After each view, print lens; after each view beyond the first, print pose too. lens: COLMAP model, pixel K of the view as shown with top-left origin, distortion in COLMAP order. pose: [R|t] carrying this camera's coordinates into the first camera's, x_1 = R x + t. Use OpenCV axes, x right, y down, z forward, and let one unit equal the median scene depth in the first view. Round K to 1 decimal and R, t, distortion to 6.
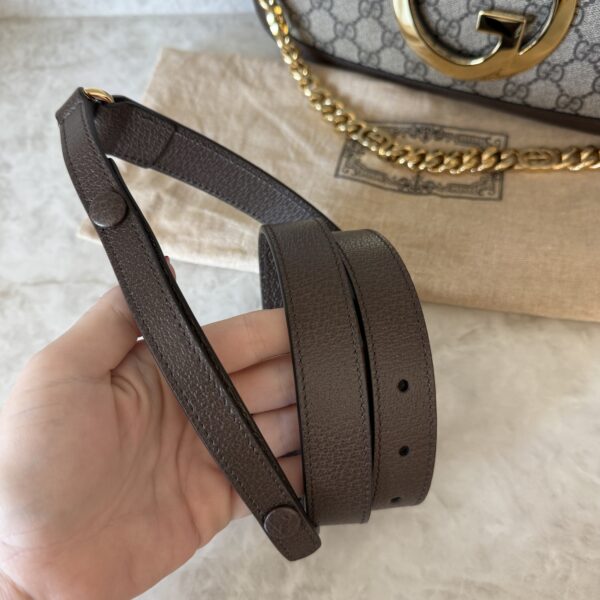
lens RADIAL K [[581.5, 0, 300.0], [0, 581.5, 300.0], [0, 0, 1]] dist [-0.022475, -0.029094]
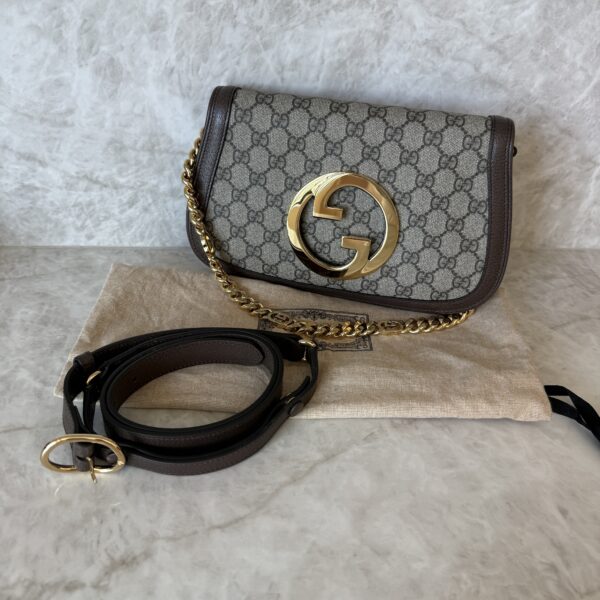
lens RADIAL K [[553.4, 0, 301.4], [0, 553.4, 302.3], [0, 0, 1]] dist [0.122444, -0.276499]
pose [[0.964770, 0.002823, 0.263081, -0.177962], [0.113631, 0.897400, -0.426336, 0.271432], [-0.237292, 0.441210, 0.865463, -0.202072]]
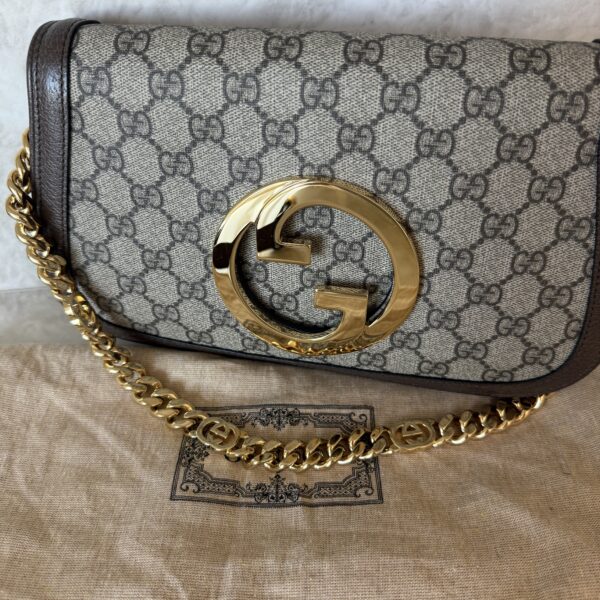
lens RADIAL K [[569.9, 0, 300.0], [0, 569.9, 300.0], [0, 0, 1]] dist [0.119886, -0.372702]
pose [[0.969192, -0.109238, 0.220757, 0.084823], [0.170264, 0.944779, -0.280005, -0.215542], [-0.177979, 0.308965, 0.934272, 0.176082]]
